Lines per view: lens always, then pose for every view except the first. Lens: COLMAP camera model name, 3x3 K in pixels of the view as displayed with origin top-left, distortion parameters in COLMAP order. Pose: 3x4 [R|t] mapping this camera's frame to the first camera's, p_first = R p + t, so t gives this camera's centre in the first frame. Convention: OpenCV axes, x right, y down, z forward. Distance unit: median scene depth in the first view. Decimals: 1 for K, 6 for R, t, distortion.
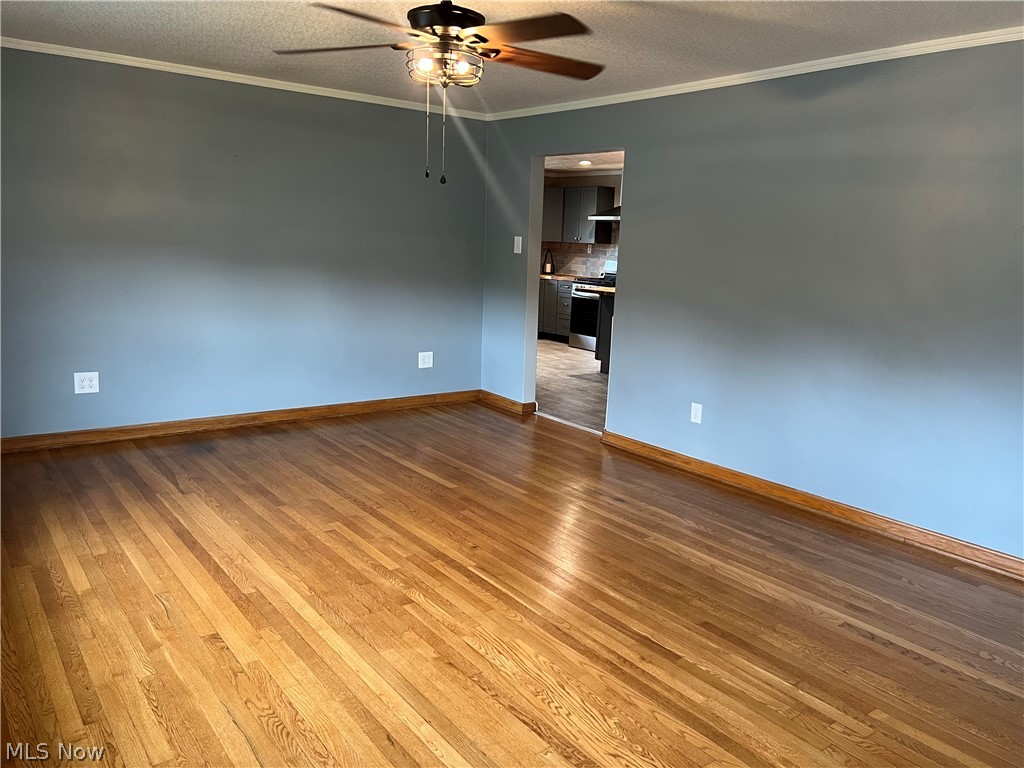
lens RADIAL K [[776.2, 0, 515.7], [0, 776.2, 385.6], [0, 0, 1]] dist [0.076916, -0.057577]
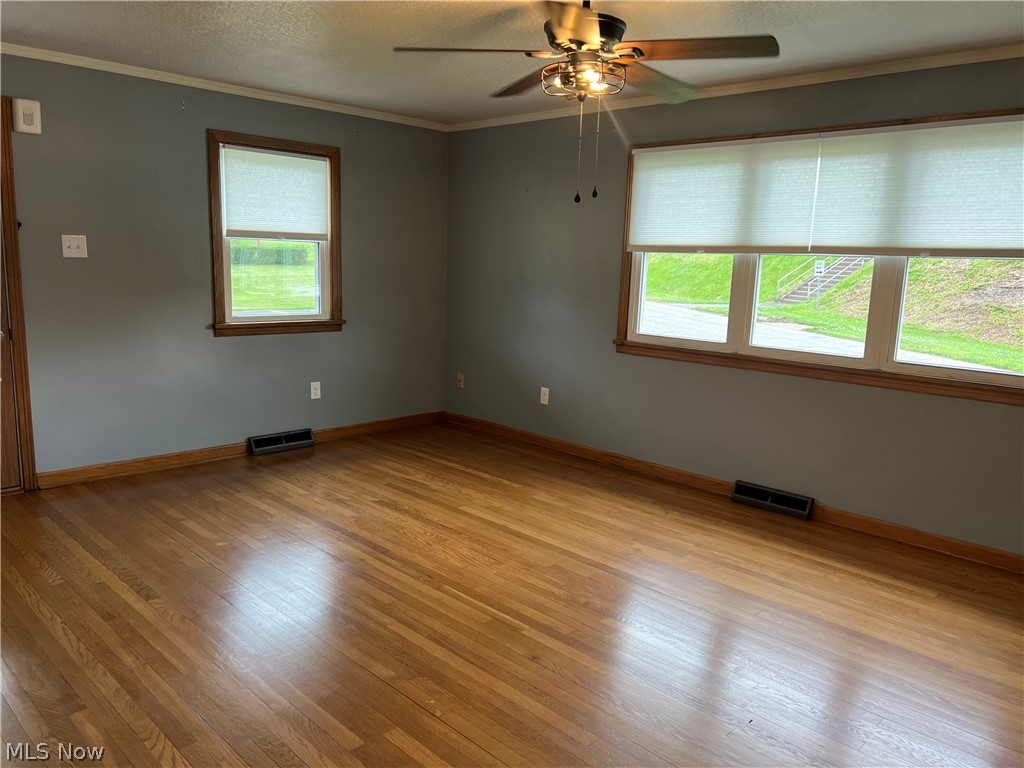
lens RADIAL K [[776.2, 0, 515.7], [0, 776.2, 385.6], [0, 0, 1]] dist [0.076916, -0.057577]
pose [[-0.987785, -0.043867, -0.149521, 0.113798], [-0.093852, 0.933474, 0.346147, -0.381445], [0.124389, 0.355951, -0.926189, 2.001608]]
